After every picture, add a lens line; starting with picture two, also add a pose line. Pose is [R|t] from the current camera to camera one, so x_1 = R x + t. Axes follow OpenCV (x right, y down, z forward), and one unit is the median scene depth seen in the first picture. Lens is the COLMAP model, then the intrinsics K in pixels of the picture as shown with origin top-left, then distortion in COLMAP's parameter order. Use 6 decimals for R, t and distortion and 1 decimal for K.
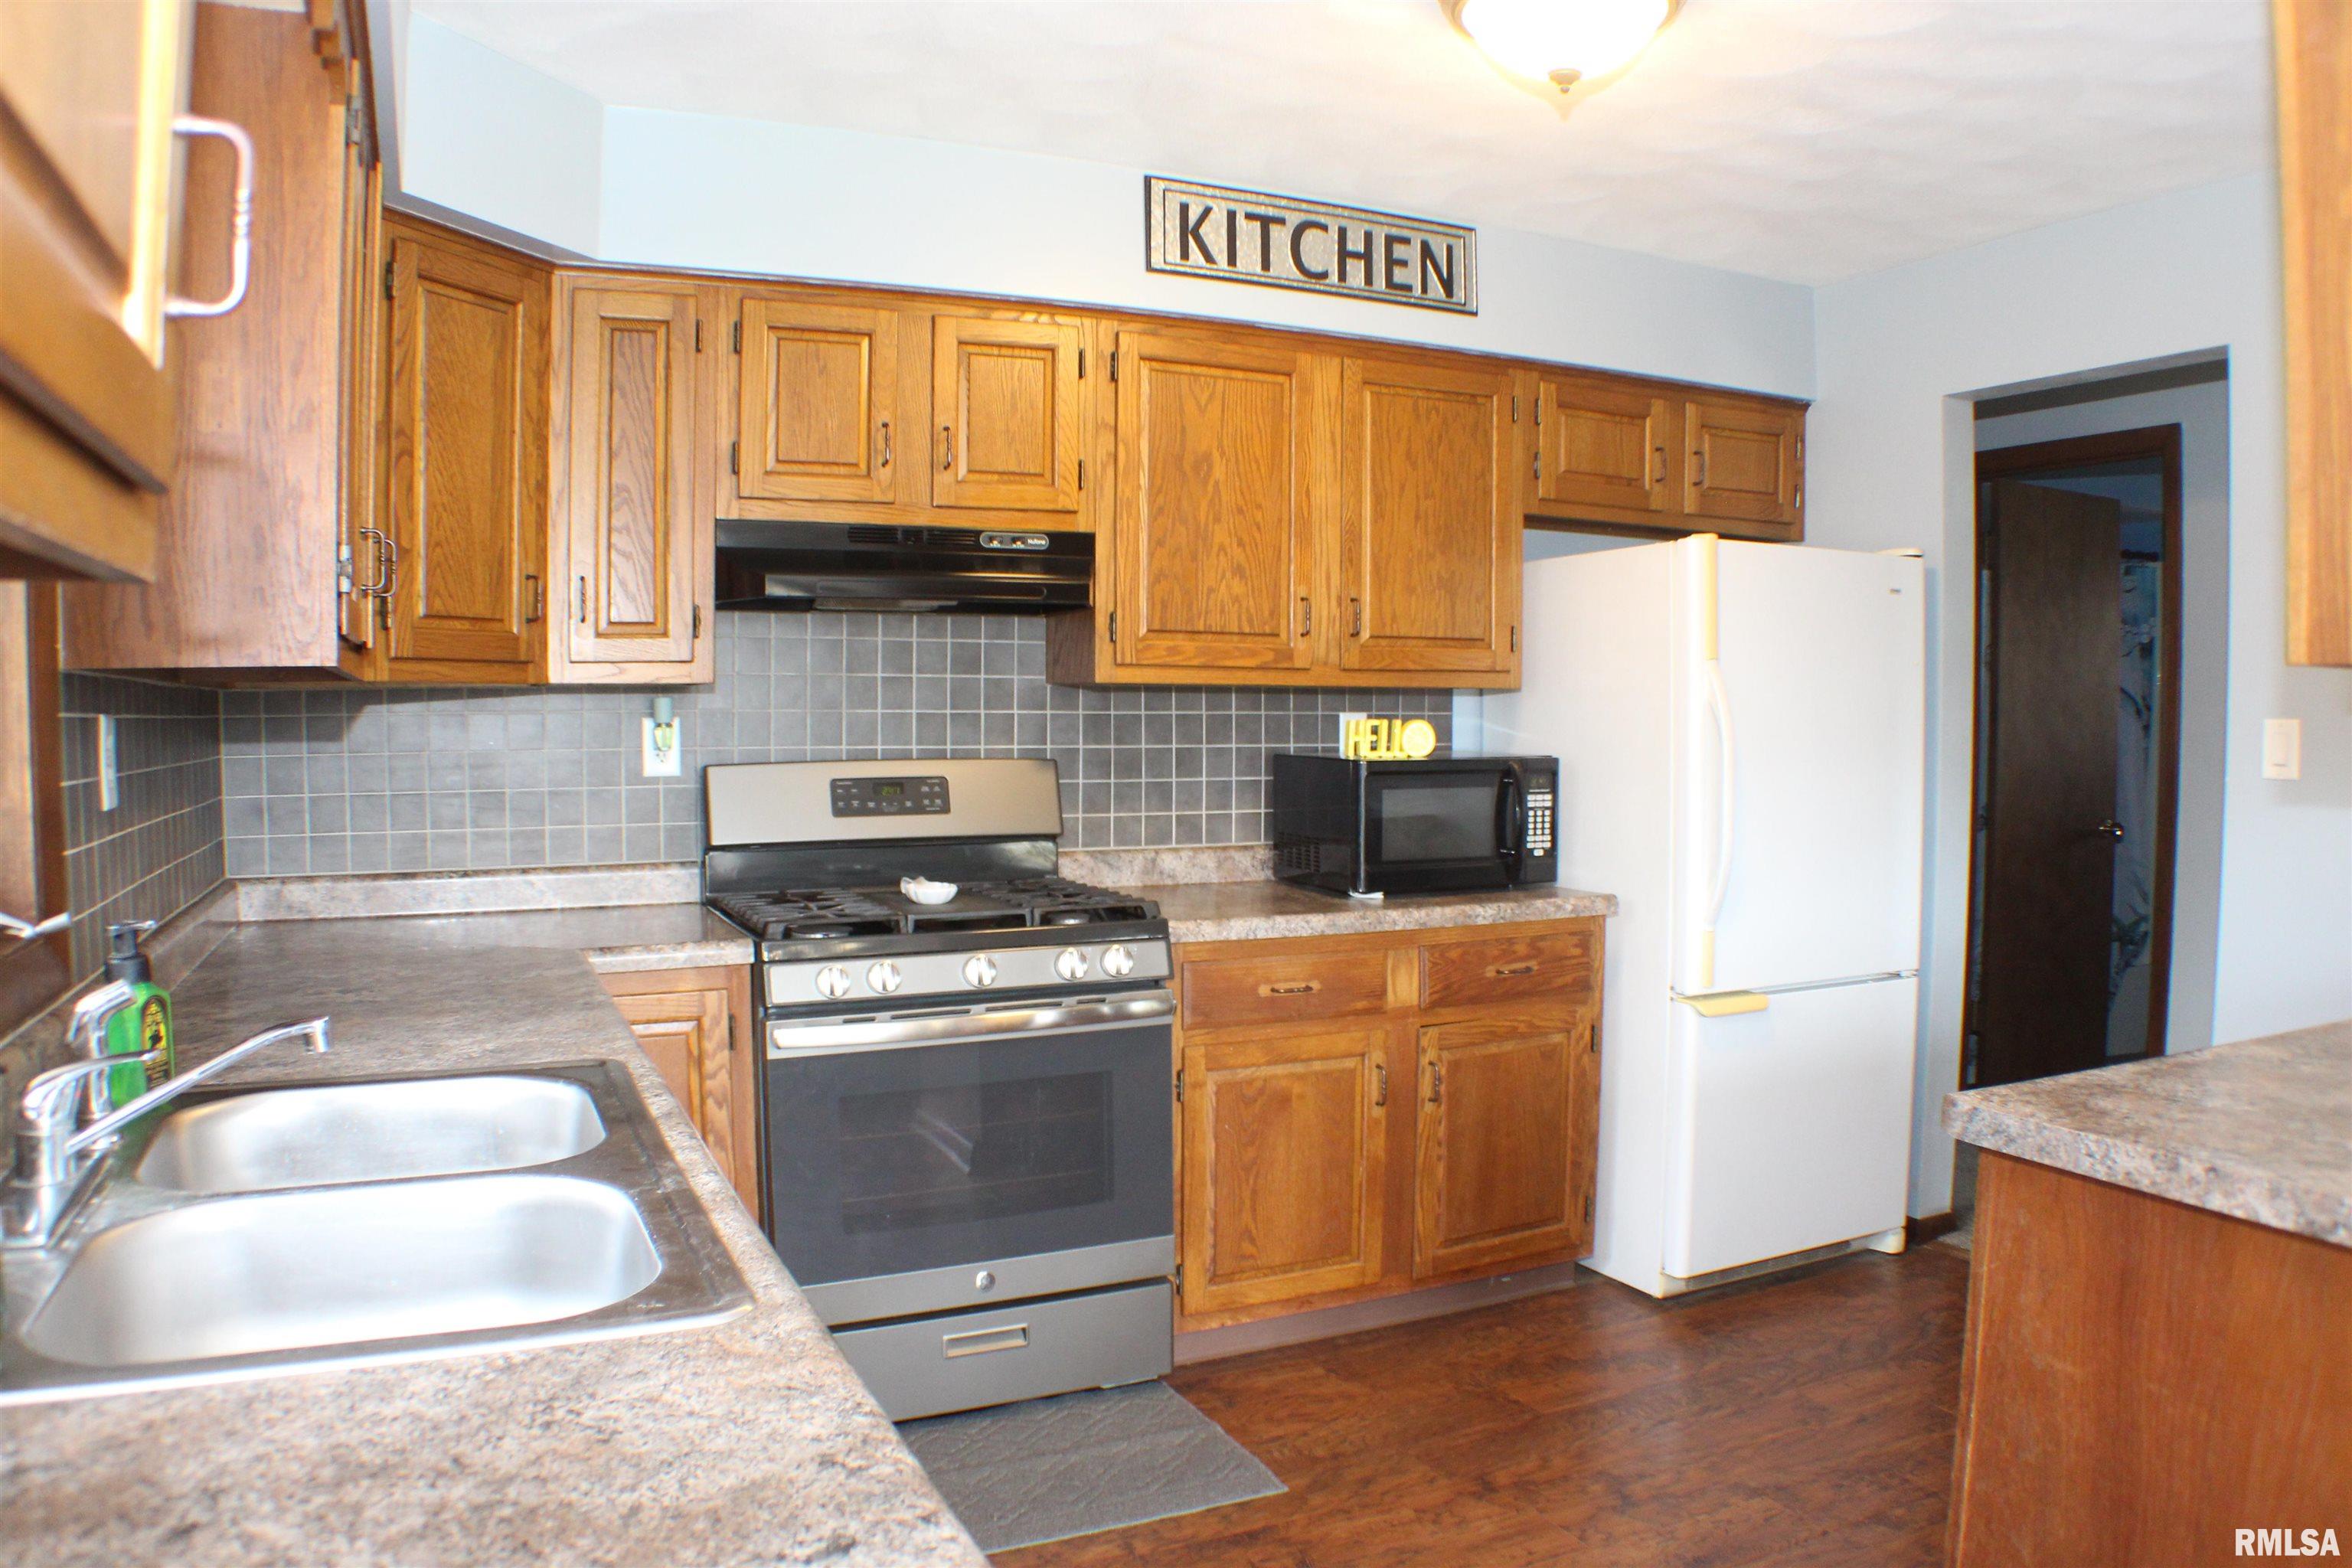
lens RADIAL K [[1636.6, 0, 1176.0], [0, 1636.6, 784.0], [0, 0, 1]] dist [-0.223217, 0.118105]
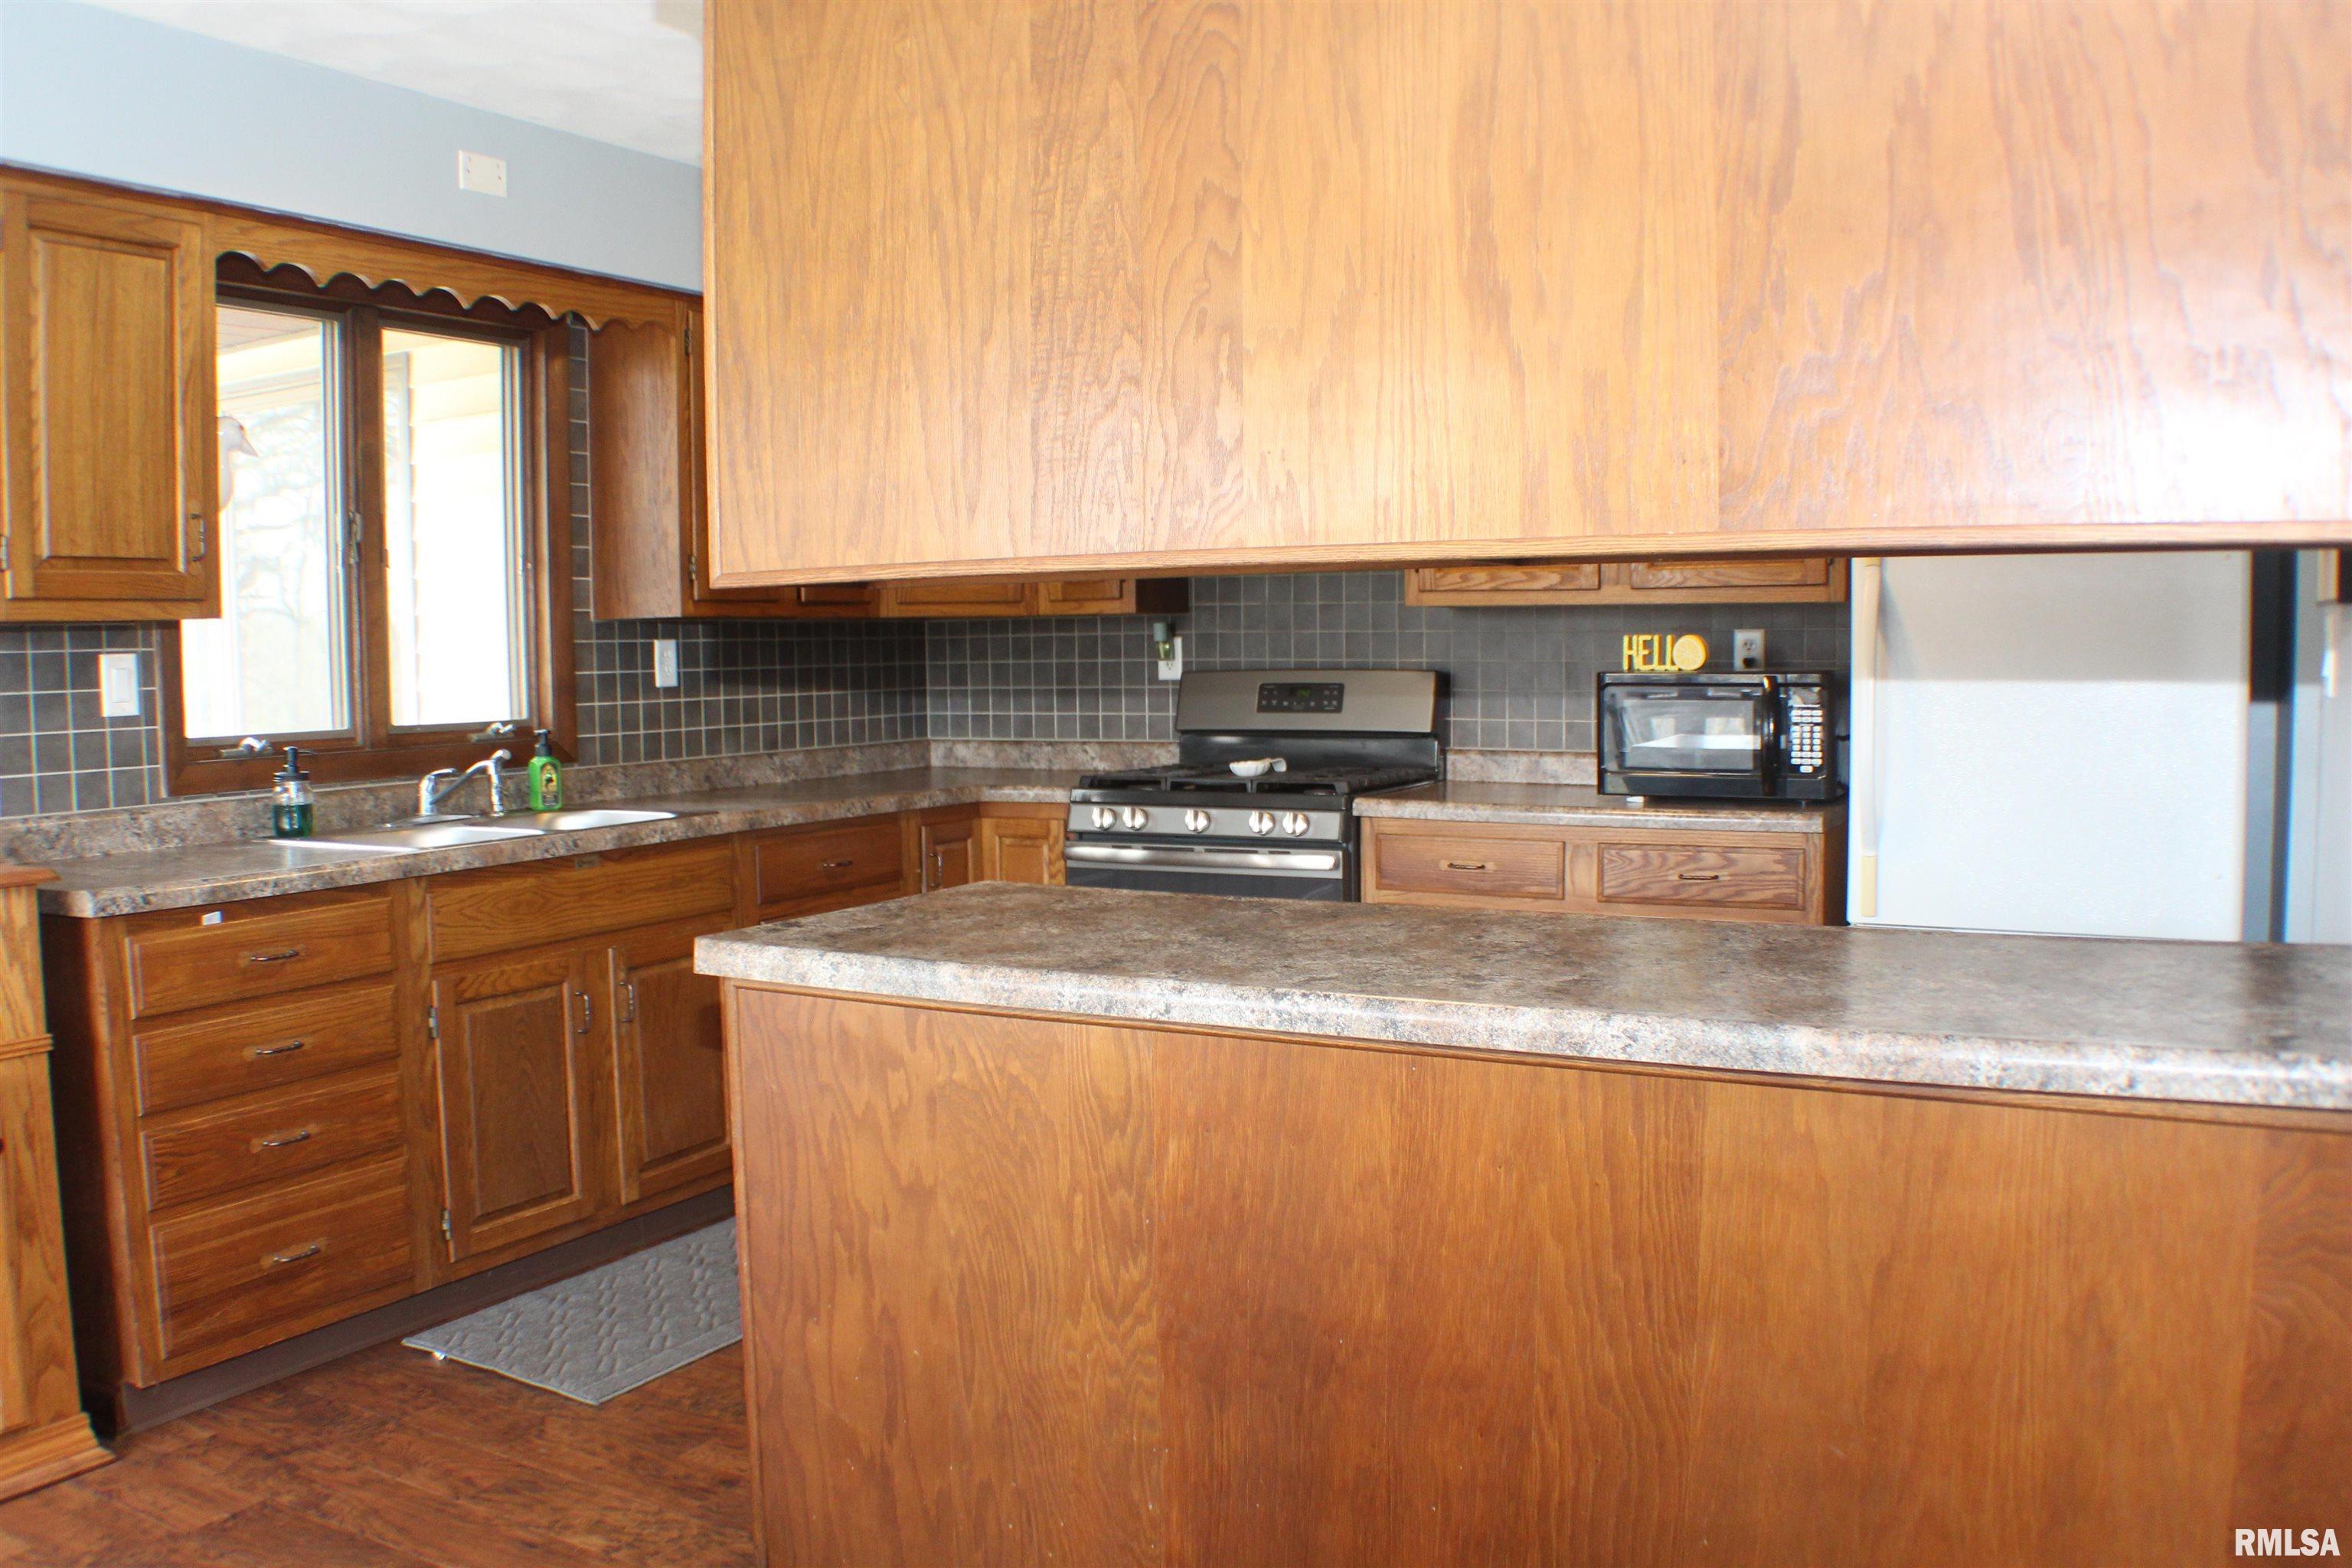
lens RADIAL K [[1905.6, 0, 1176.0], [0, 1905.6, 784.0], [0, 0, 1]] dist [-0.193167, 0.089437]
pose [[0.585087, 0.051085, -0.809360, 1.002815], [-0.024597, 0.998673, 0.045253, 0.010372], [0.810597, -0.006569, 0.585567, 0.029567]]
